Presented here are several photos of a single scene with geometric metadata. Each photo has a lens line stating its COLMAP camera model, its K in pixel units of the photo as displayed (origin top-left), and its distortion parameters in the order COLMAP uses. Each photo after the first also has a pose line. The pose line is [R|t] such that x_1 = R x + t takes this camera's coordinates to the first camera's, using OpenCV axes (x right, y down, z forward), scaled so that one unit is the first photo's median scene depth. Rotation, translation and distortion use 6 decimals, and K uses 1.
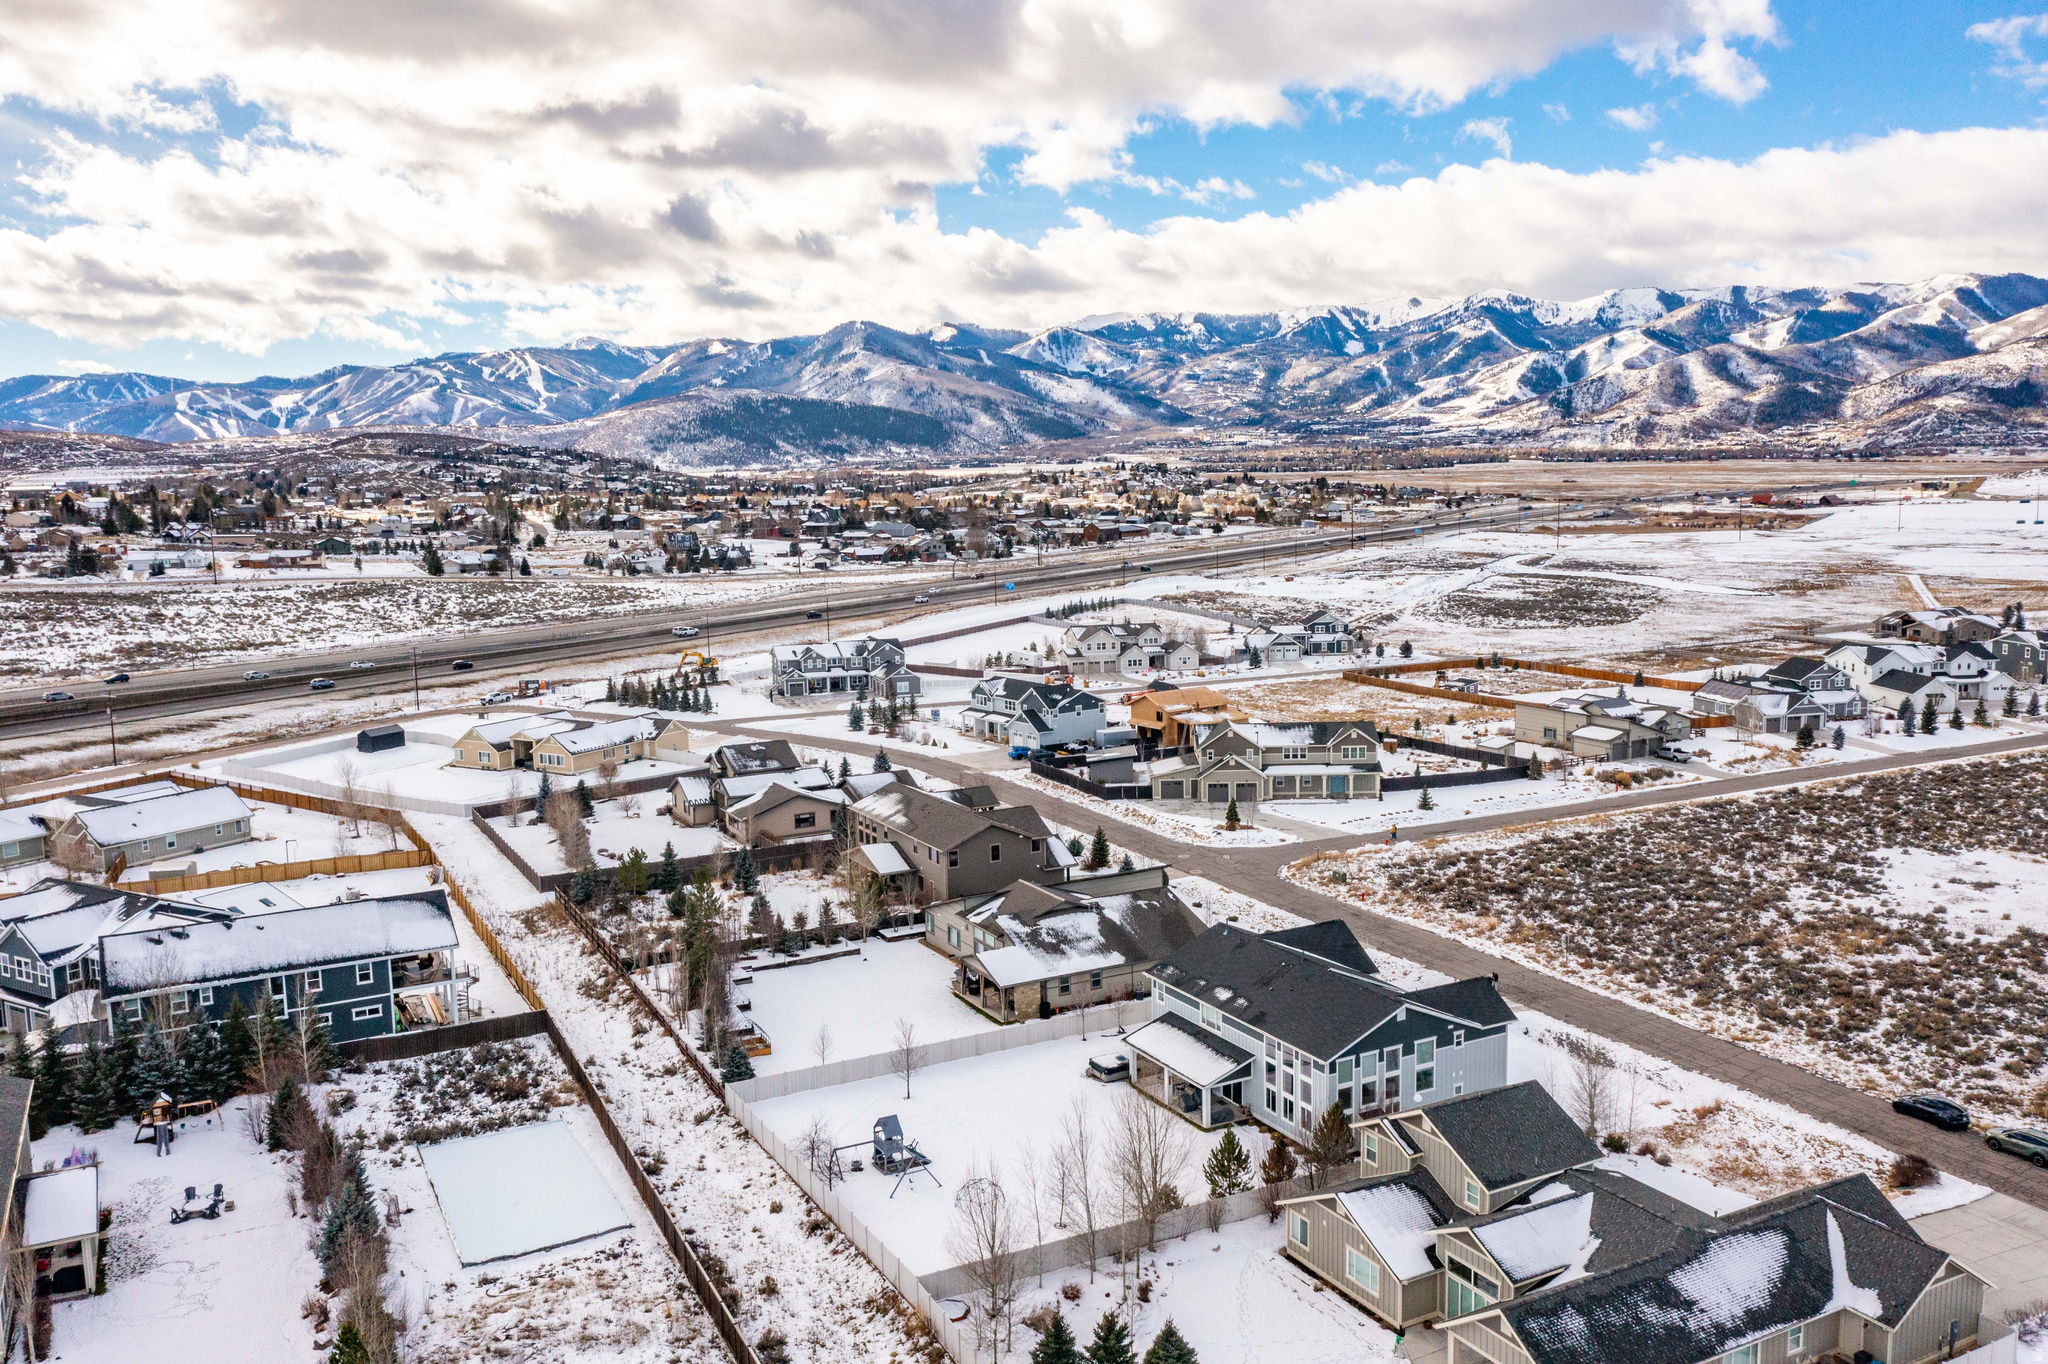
lens RADIAL K [[1635.0, 0, 1024.0], [0, 1635.0, 682.0], [0, 0, 1]] dist [-0.002782, 0.001654]
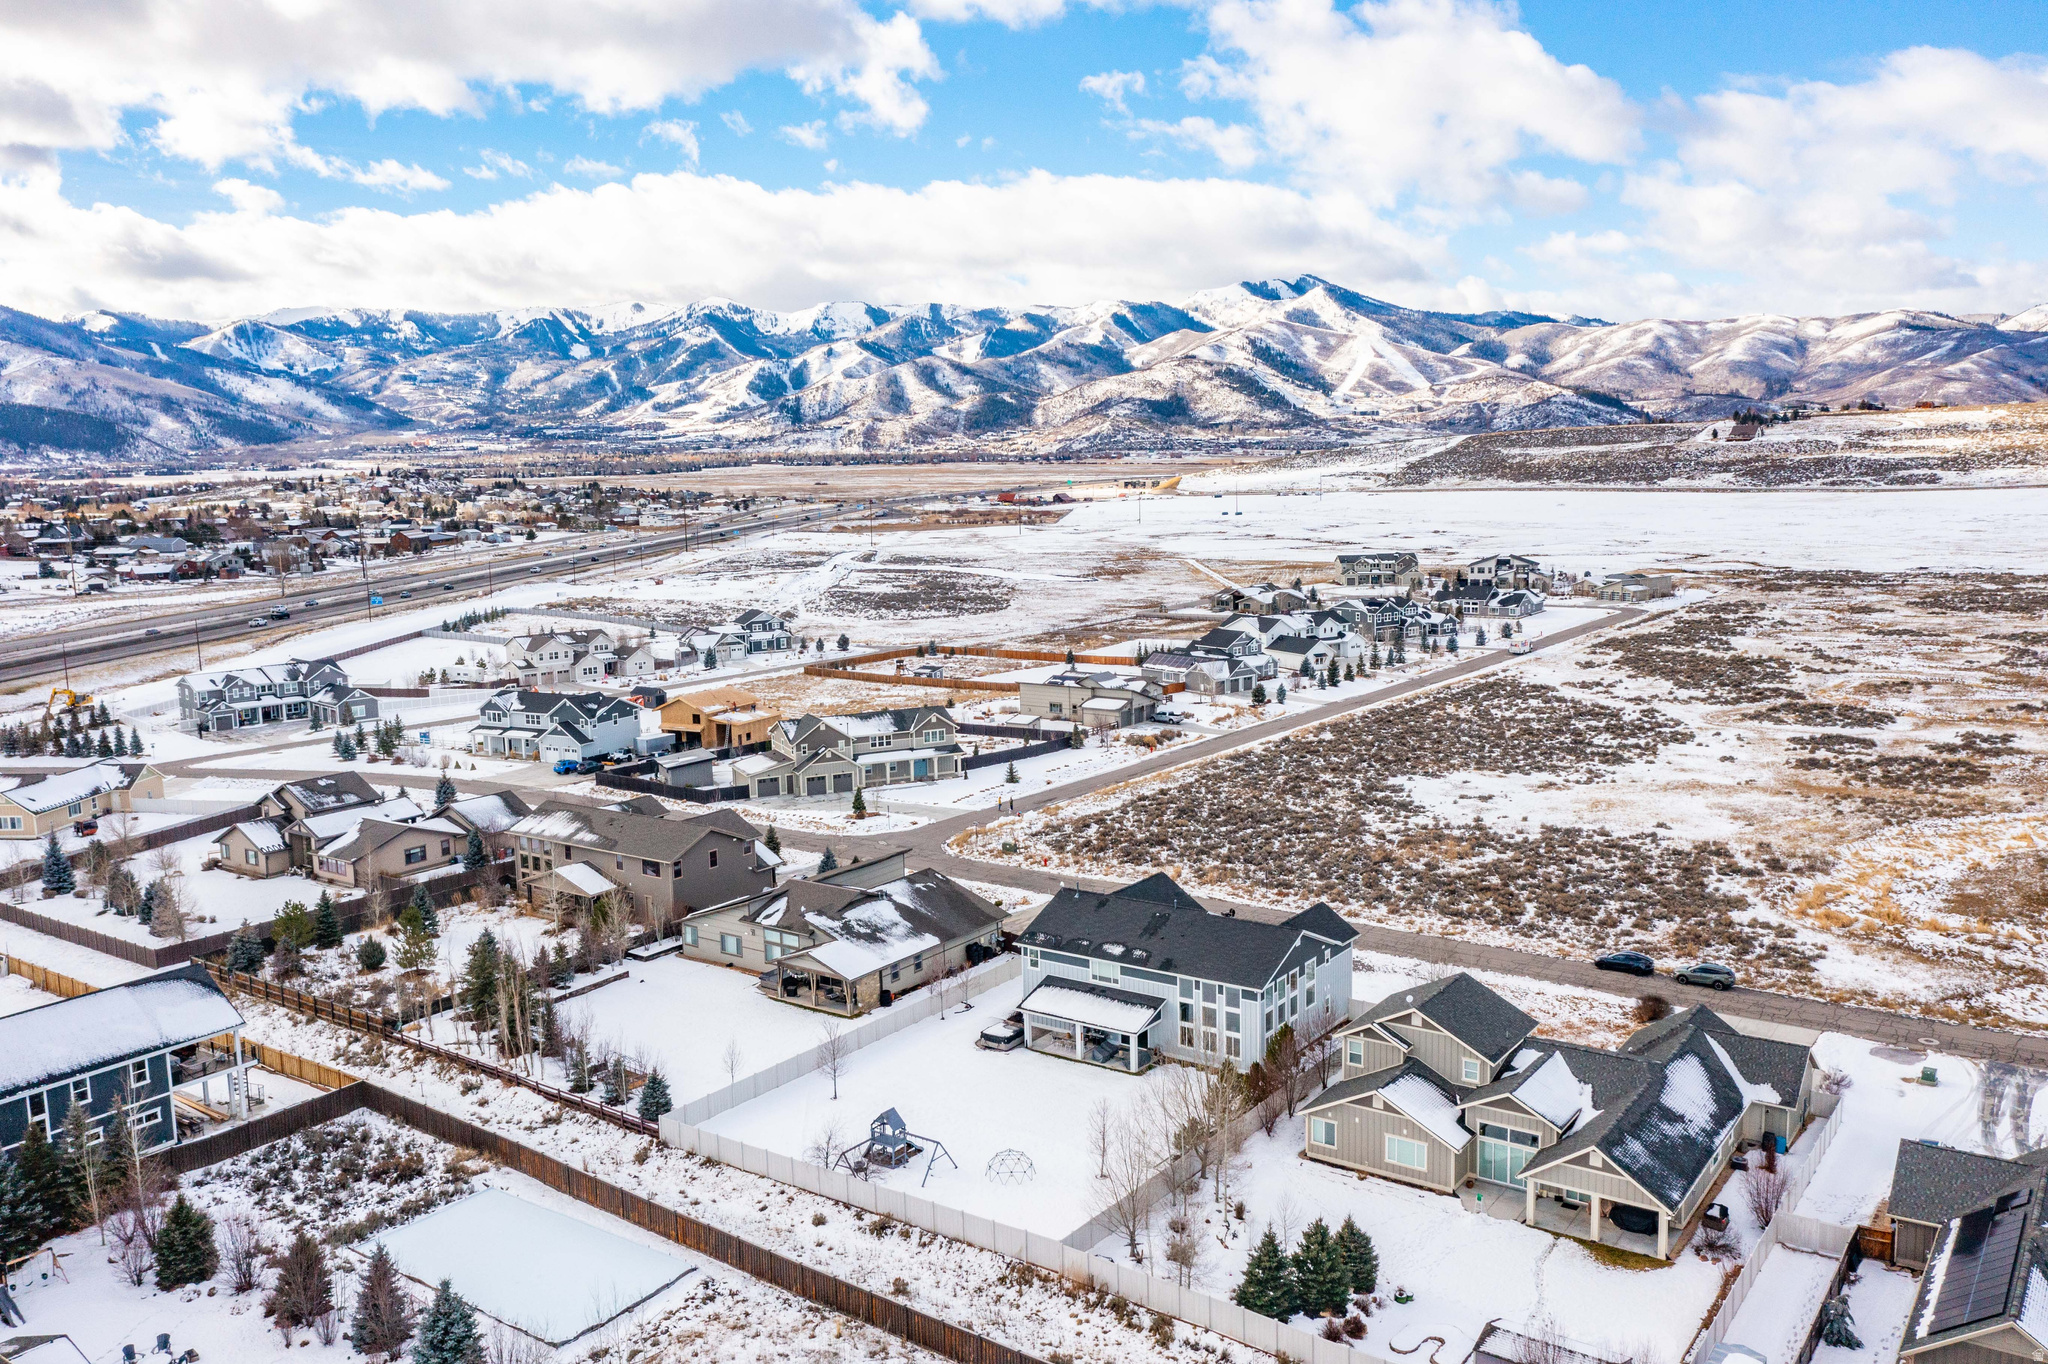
lens RADIAL K [[1635.0, 0, 1024.0], [0, 1635.0, 682.0], [0, 0, 1]] dist [-0.002782, 0.001654]
pose [[0.895154, -0.063109, 0.441268, -0.165930], [0.064470, 0.997848, 0.011926, -0.000195], [-0.441071, 0.017773, 0.897296, 0.026111]]
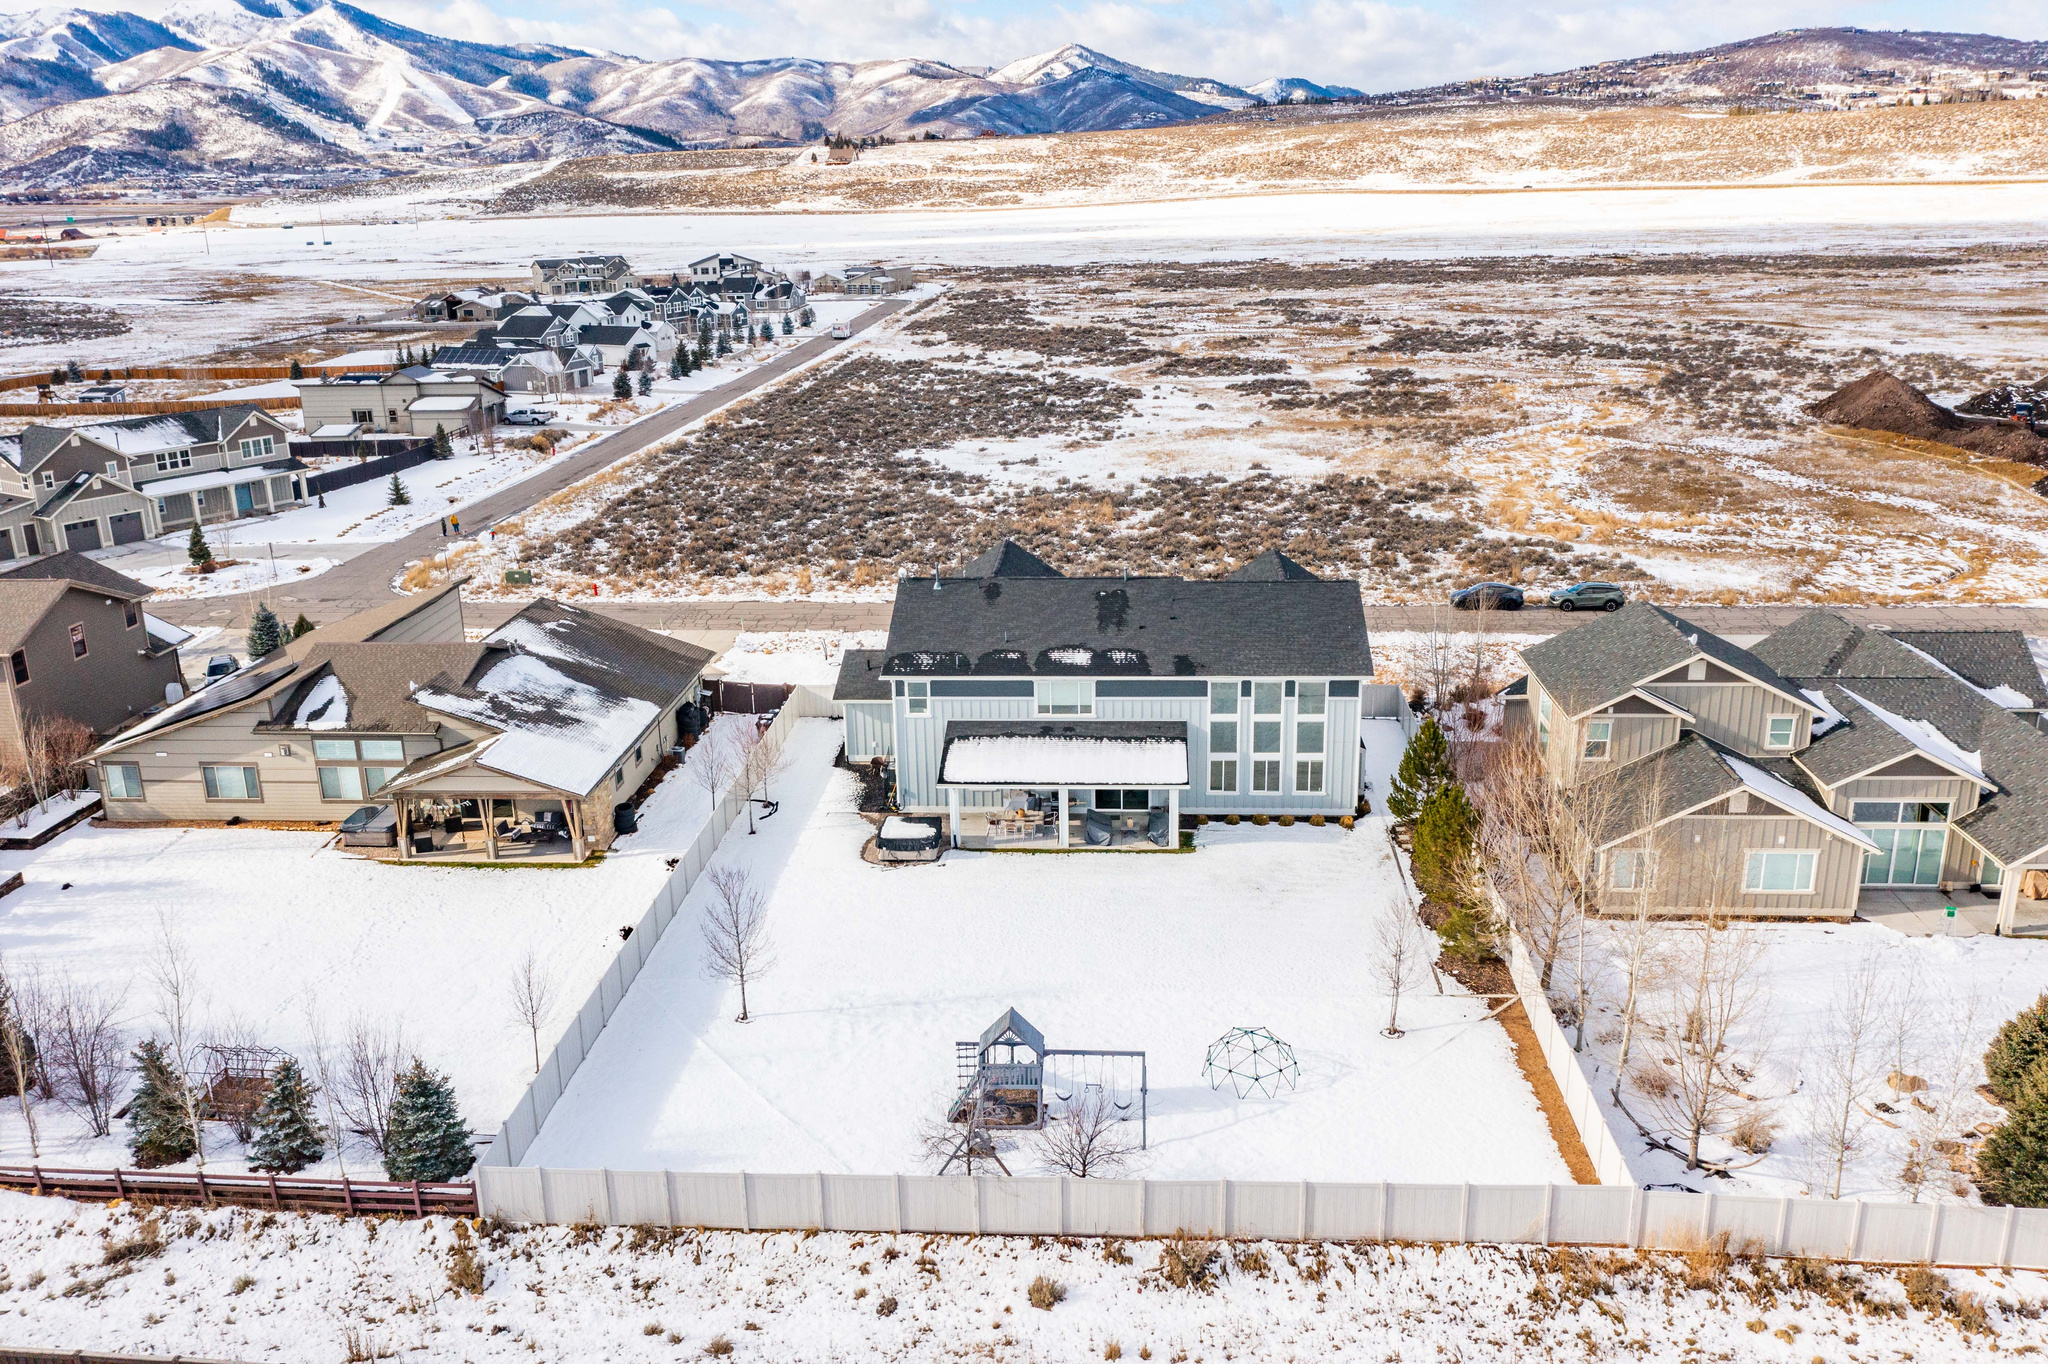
lens RADIAL K [[1635.0, 0, 1024.0], [0, 1635.0, 682.0], [0, 0, 1]] dist [-0.002782, 0.001654]
pose [[0.523527, -0.242132, 0.816879, -0.171748], [0.122679, 0.970200, 0.208955, 0.027867], [-0.843131, -0.009180, 0.537630, 0.285787]]
